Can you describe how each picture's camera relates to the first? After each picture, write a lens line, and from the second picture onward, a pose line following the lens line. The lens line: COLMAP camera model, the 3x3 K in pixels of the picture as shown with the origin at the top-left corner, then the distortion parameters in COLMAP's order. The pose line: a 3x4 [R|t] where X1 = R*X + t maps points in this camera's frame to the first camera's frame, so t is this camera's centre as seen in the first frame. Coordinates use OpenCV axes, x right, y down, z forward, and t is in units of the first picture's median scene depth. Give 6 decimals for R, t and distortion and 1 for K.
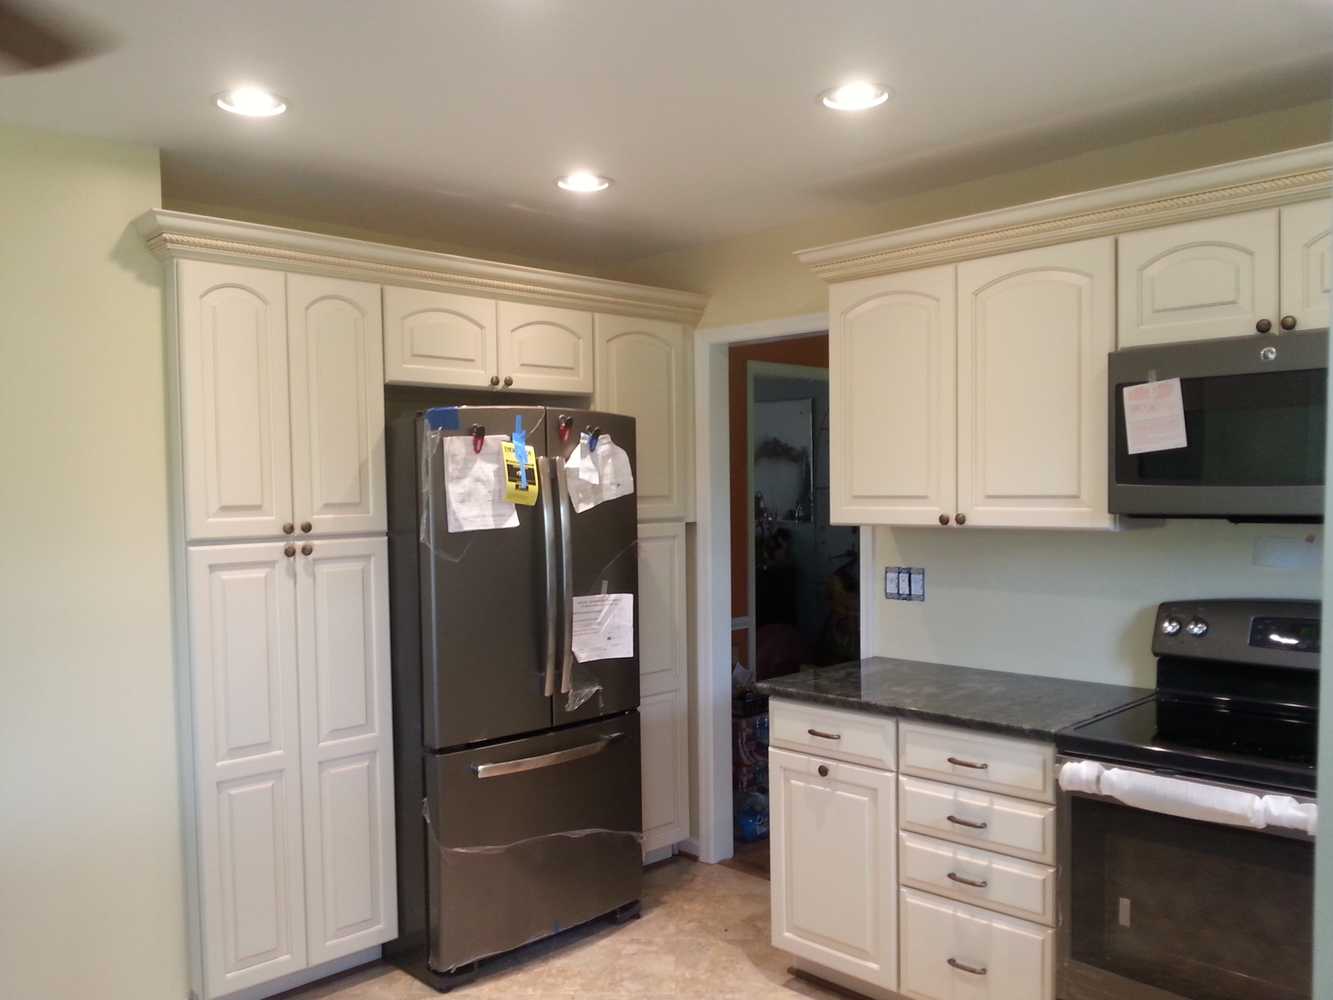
lens RADIAL K [[1109.9, 0, 664.5], [0, 1109.9, 529.4], [0, 0, 1]] dist [-0.013027, -0.005512]
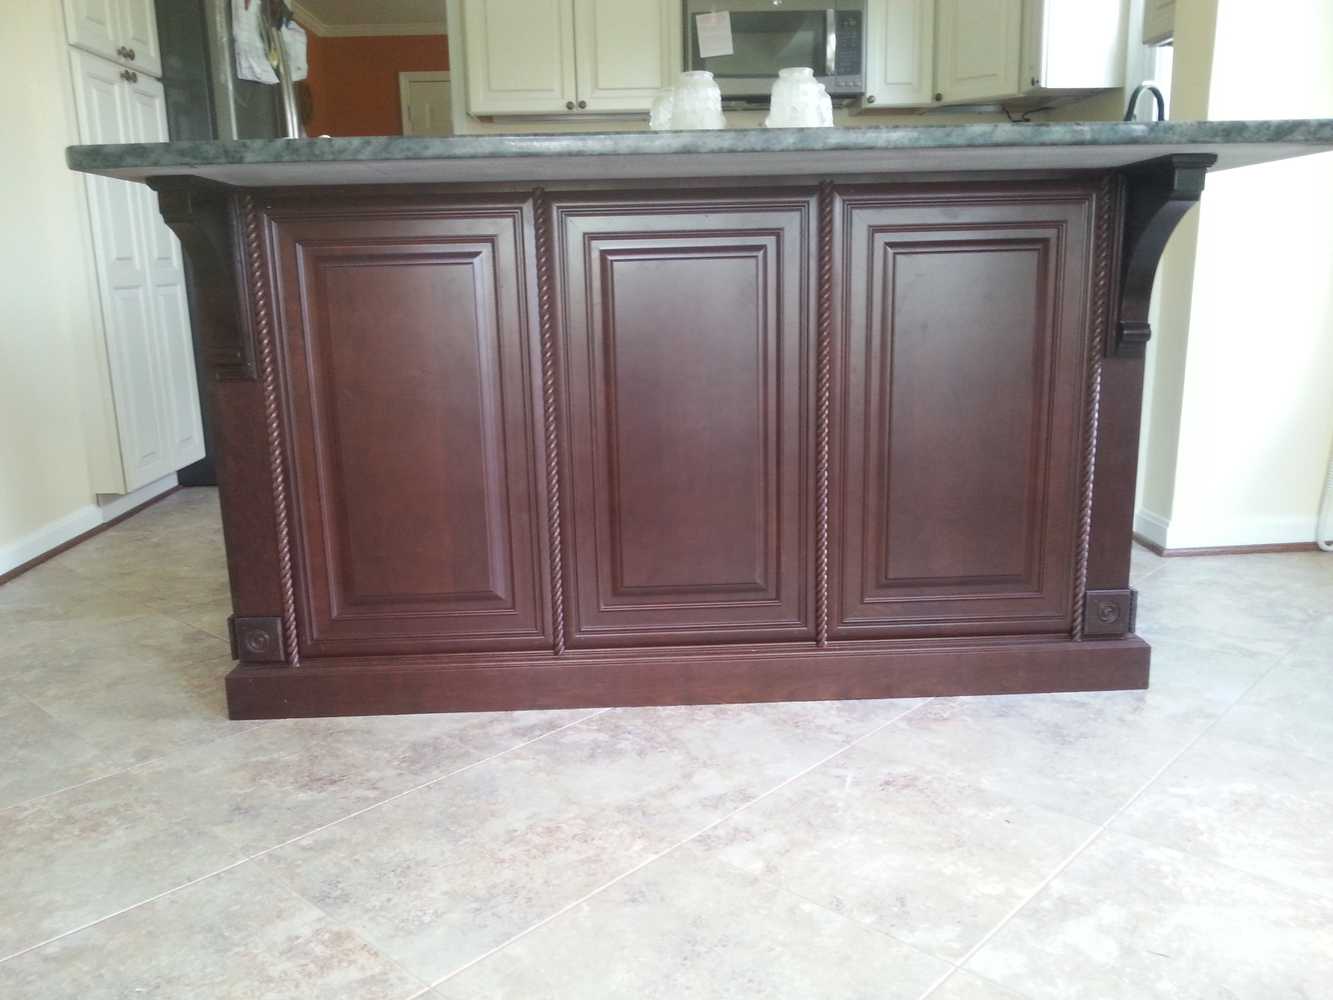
lens RADIAL K [[1109.9, 0, 664.5], [0, 1109.9, 529.4], [0, 0, 1]] dist [-0.013027, -0.005512]
pose [[0.674676, -0.172830, 0.717595, -0.940945], [0.042558, 0.979691, 0.195943, 0.299746], [-0.736886, -0.101659, 0.668329, -0.148422]]
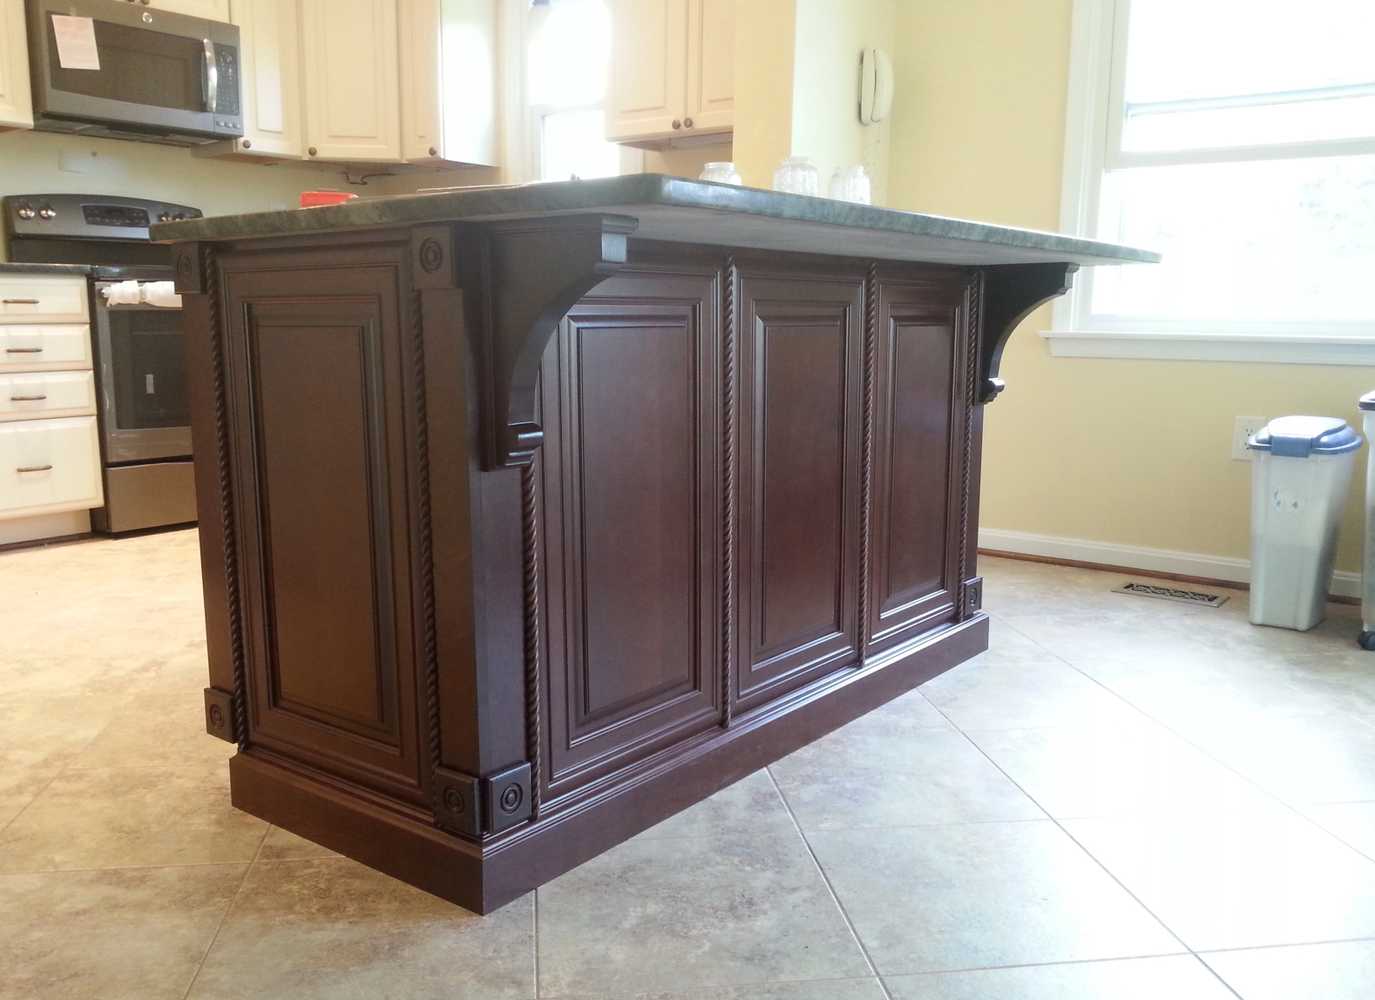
lens RADIAL K [[1197.6, 0, 687.5], [0, 1197.6, 500.0], [0, 0, 1]] dist [-0.010638, -0.012865]
pose [[-0.147443, -0.138287, 0.979355, -1.185954], [0.035070, 0.988824, 0.144904, 0.270076], [-0.988449, 0.055711, -0.140945, 0.481533]]
